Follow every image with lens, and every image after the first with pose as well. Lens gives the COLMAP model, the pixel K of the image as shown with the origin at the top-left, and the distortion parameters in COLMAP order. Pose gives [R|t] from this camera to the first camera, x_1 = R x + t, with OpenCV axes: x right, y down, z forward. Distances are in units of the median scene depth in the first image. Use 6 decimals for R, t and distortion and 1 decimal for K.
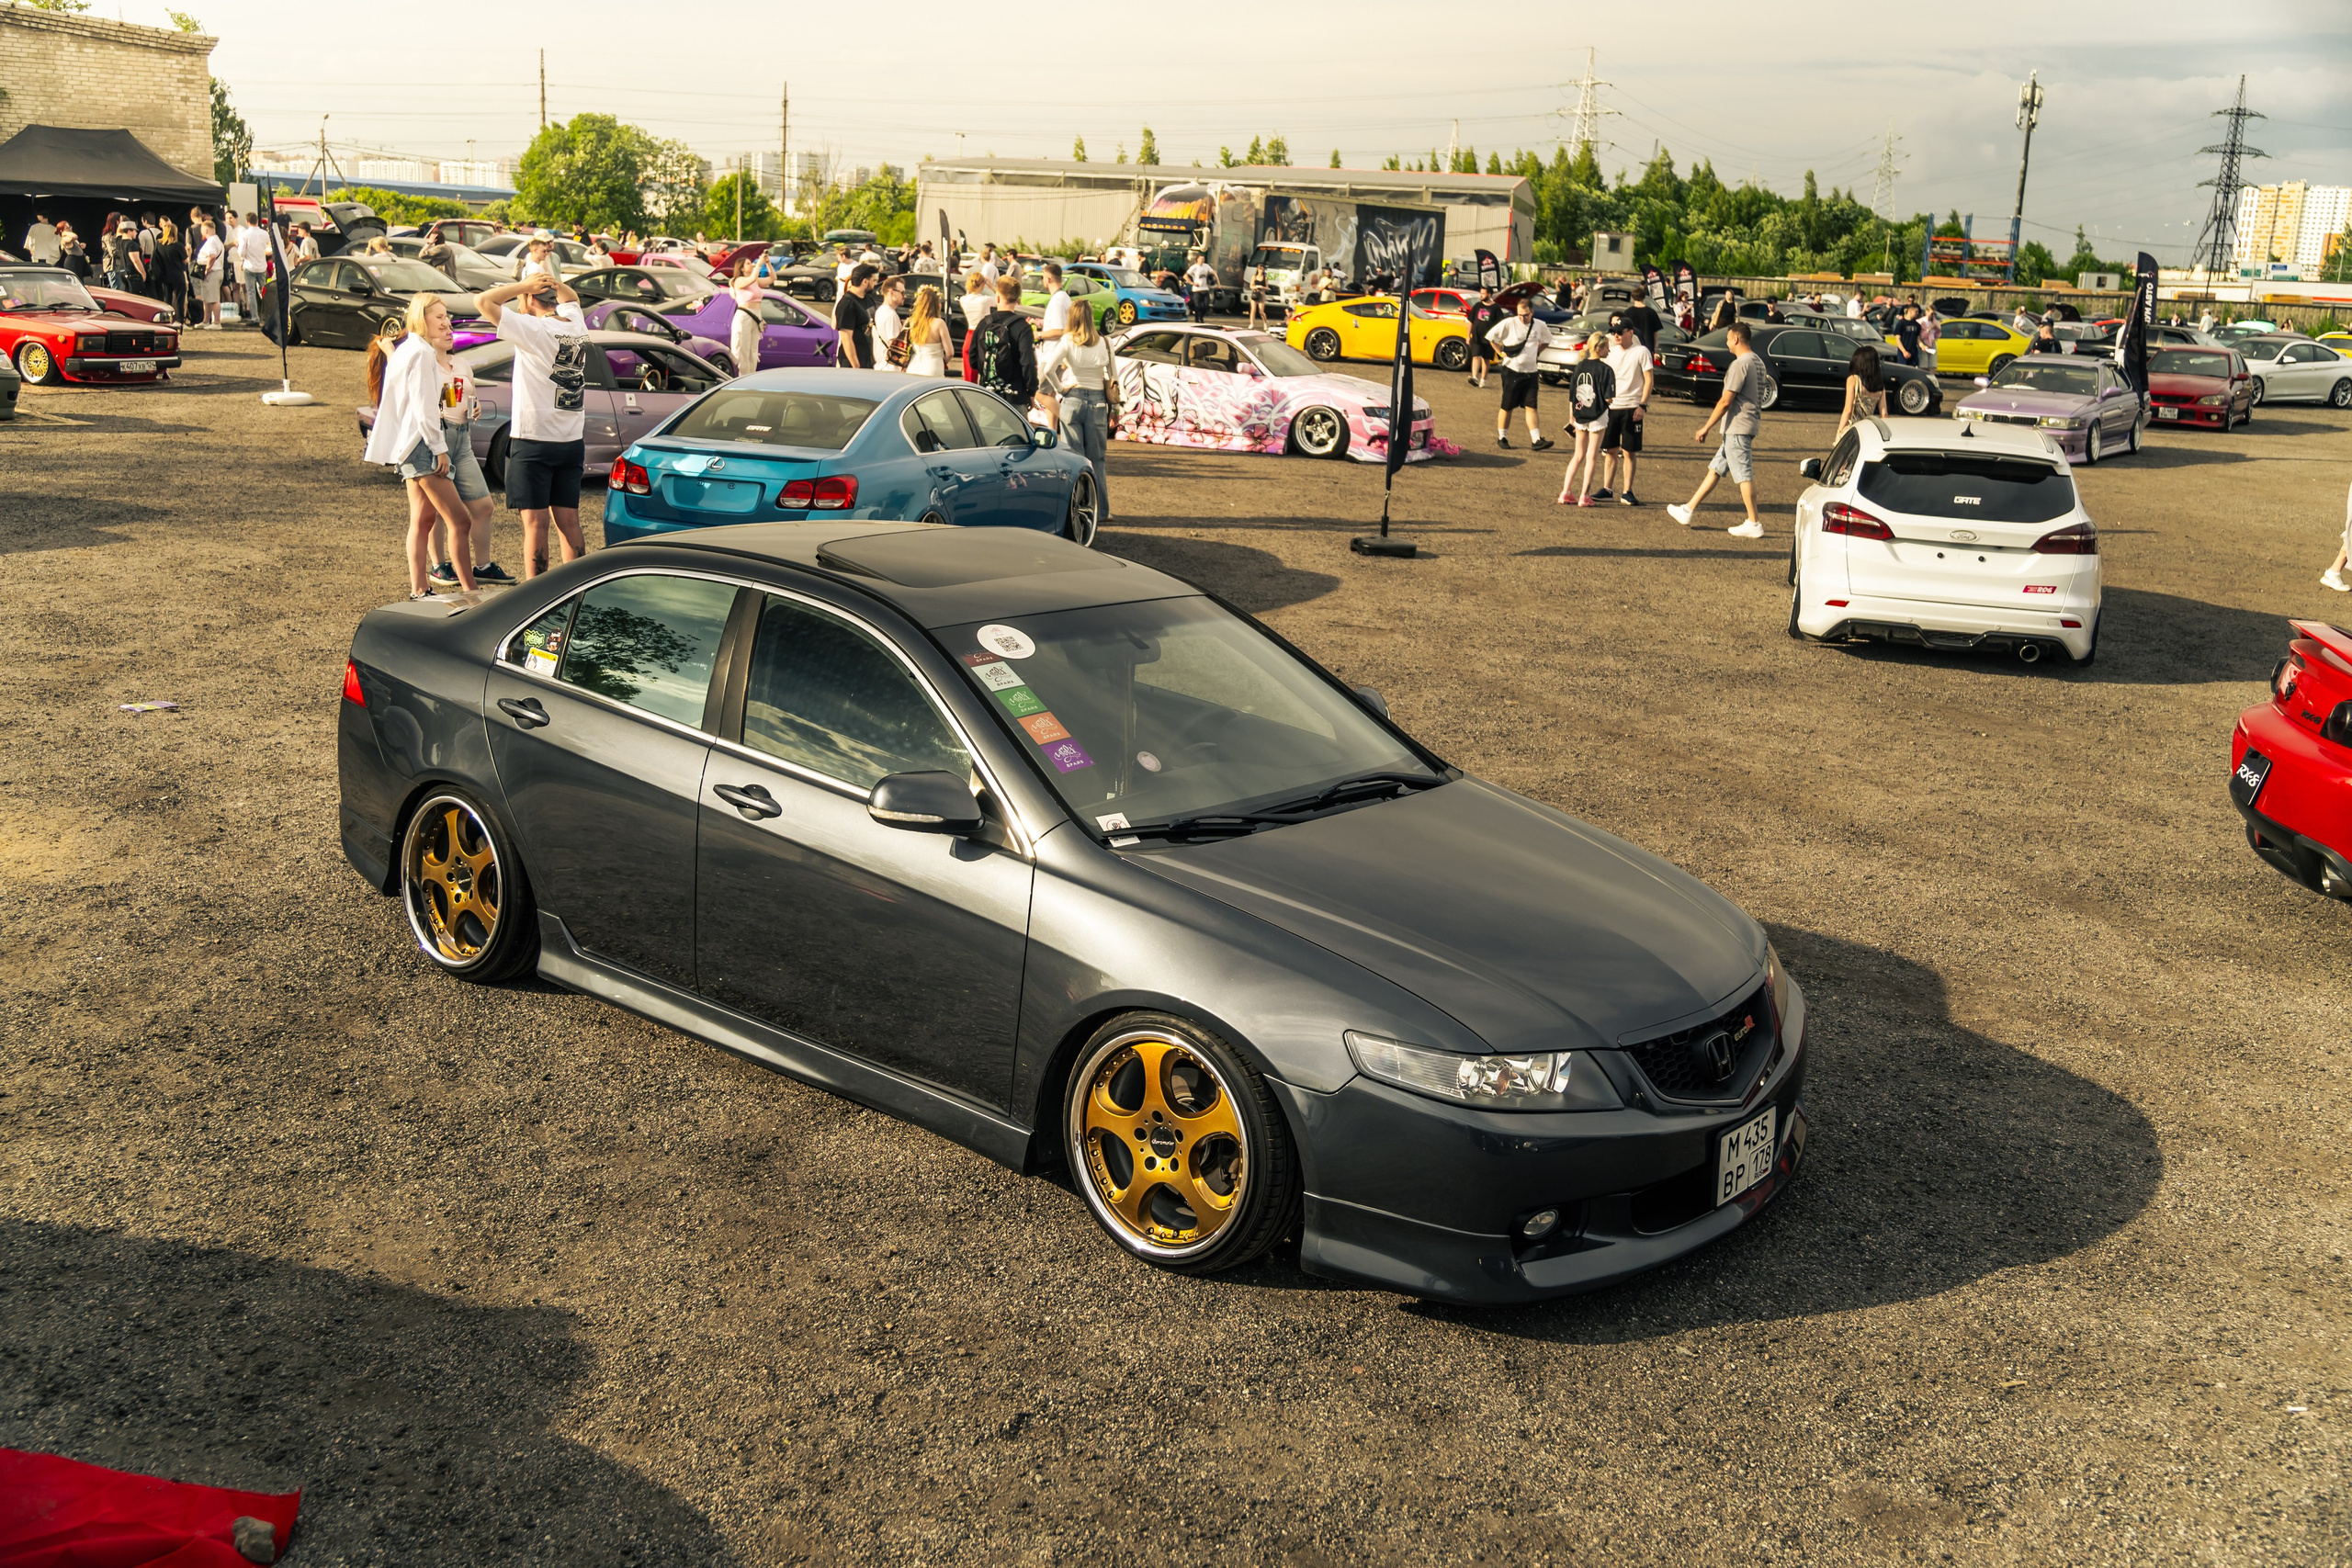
lens RADIAL K [[2308.7, 0, 1175.7], [0, 2308.7, 784.6], [0, 0, 1]] dist [-0.016025, 0.000000]
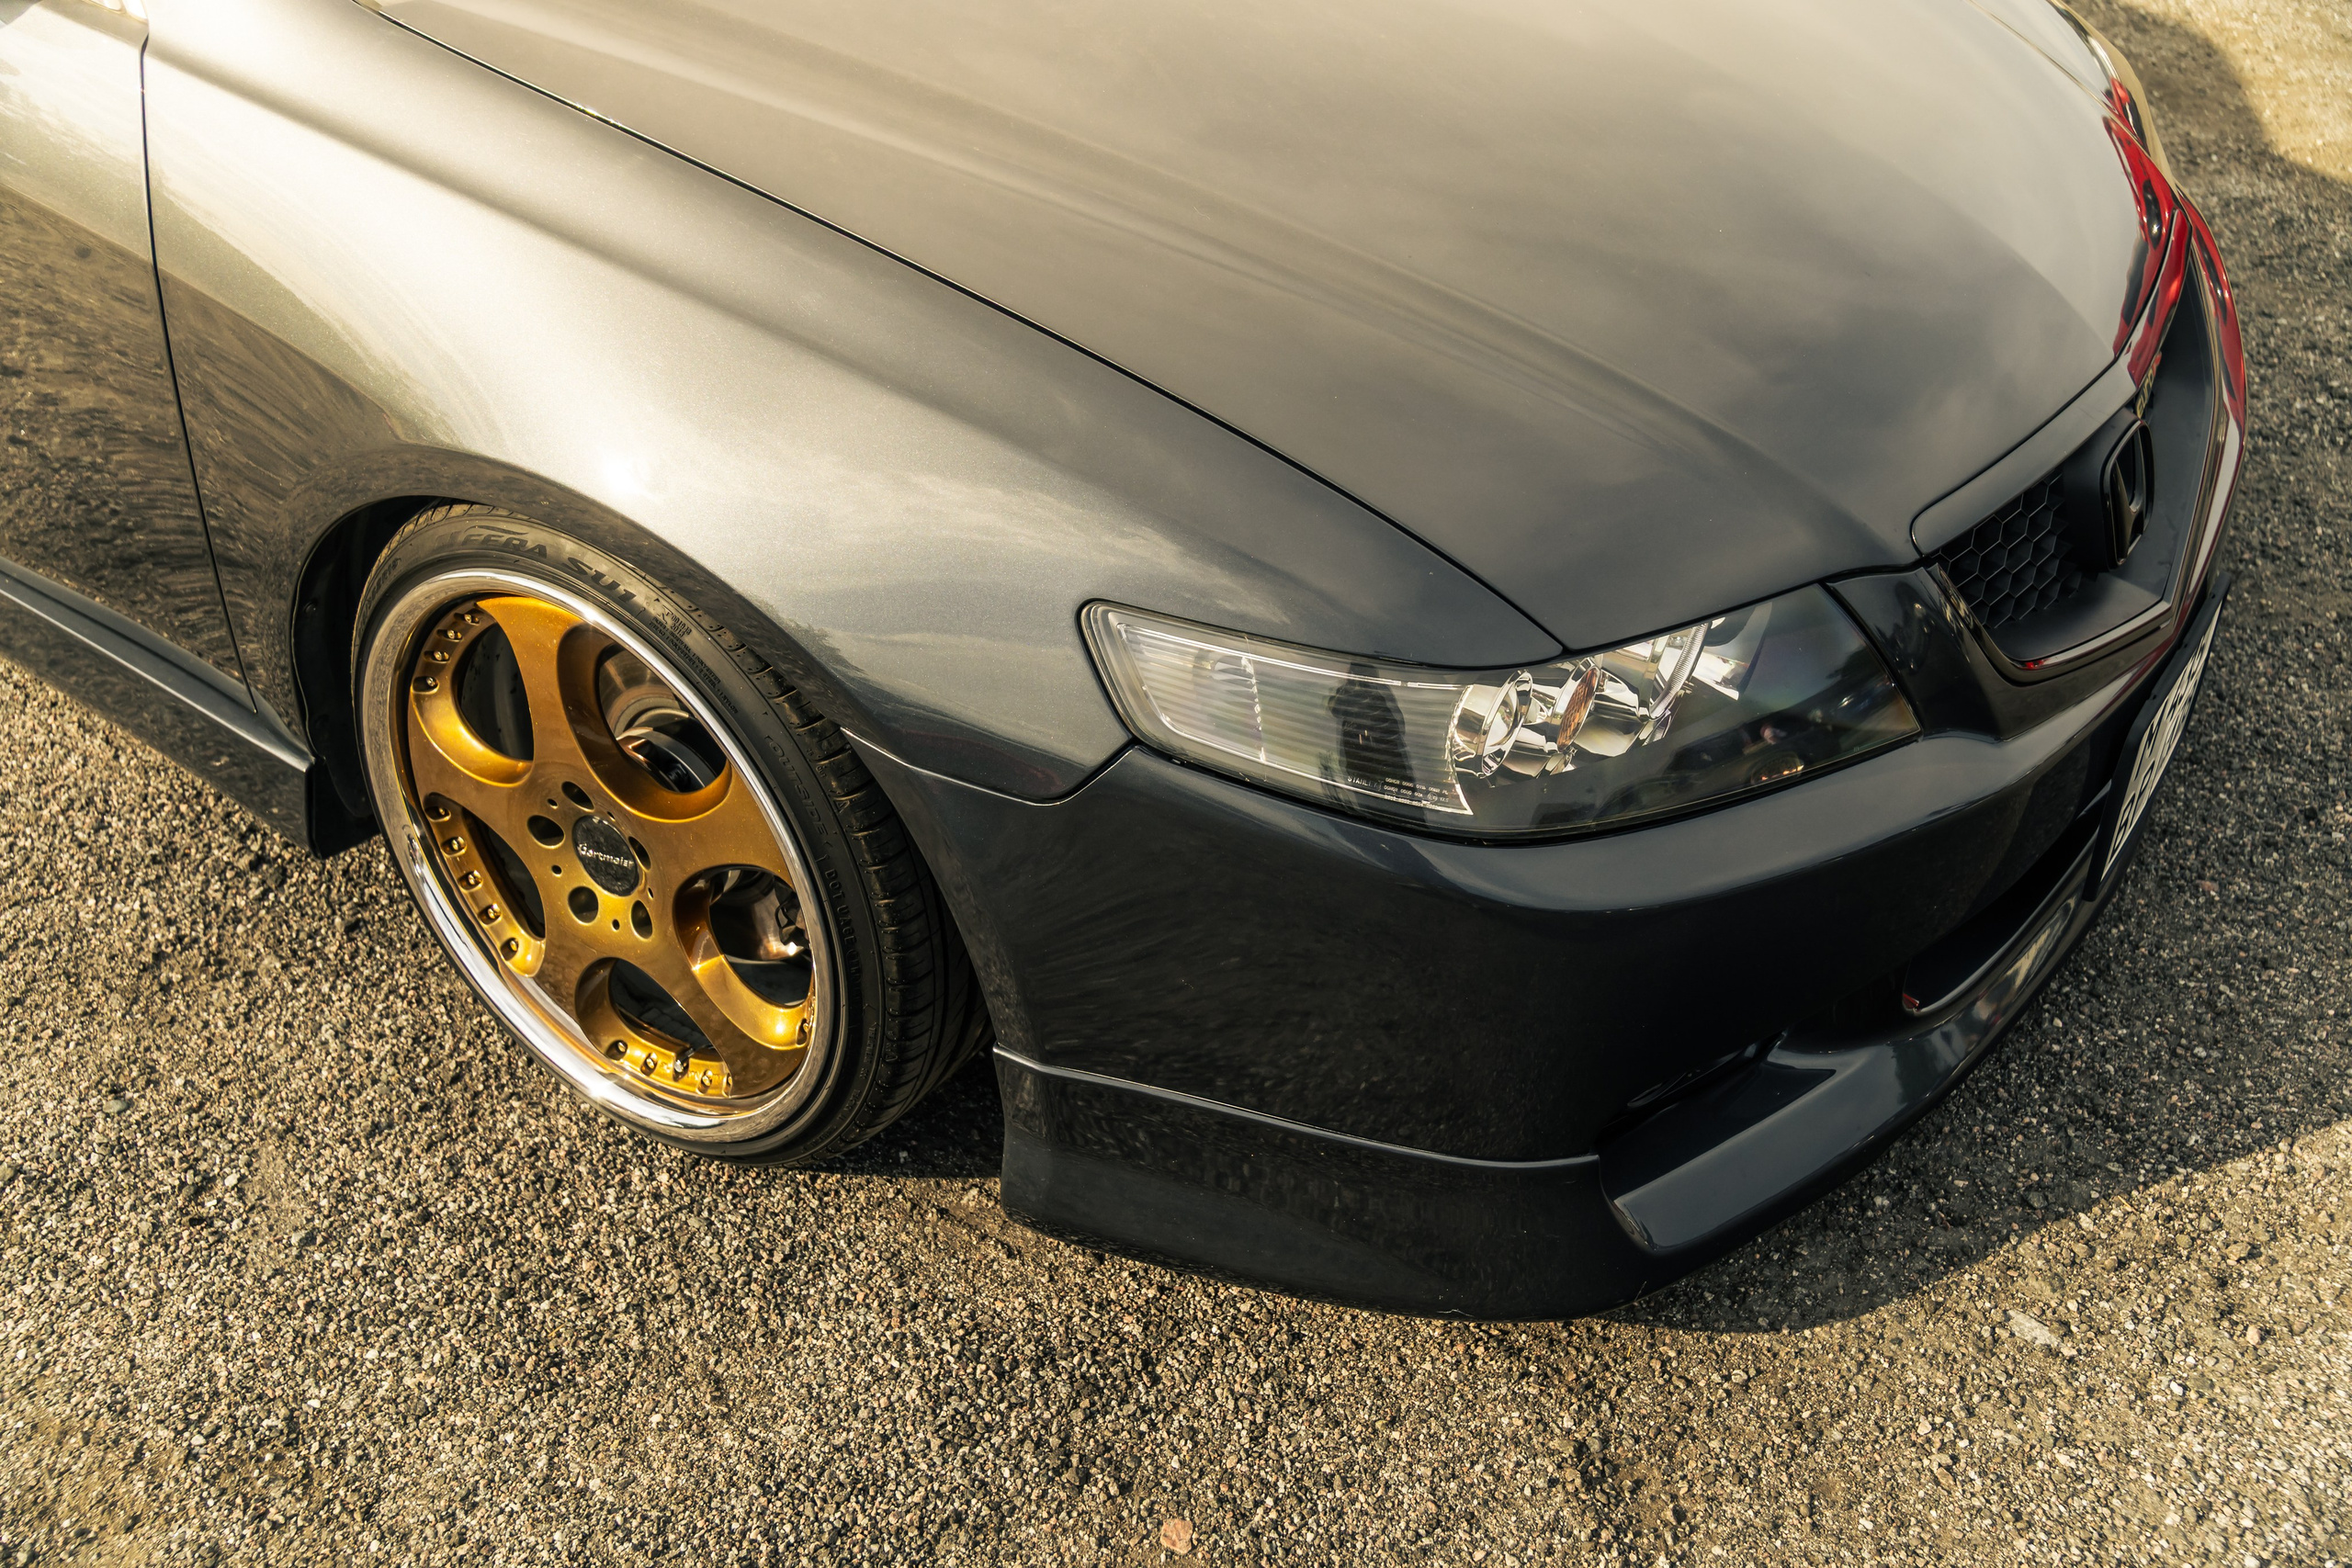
lens RADIAL K [[2308.7, 0, 1182.6], [0, 2308.7, 783.9], [0, 0, 1]] dist [-0.016025, 0.000000]
pose [[0.995351, -0.079127, 0.054911, 0.065058], [0.048484, 0.904272, 0.424194, -0.002338], [-0.083219, -0.419560, 0.903905, 0.677959]]
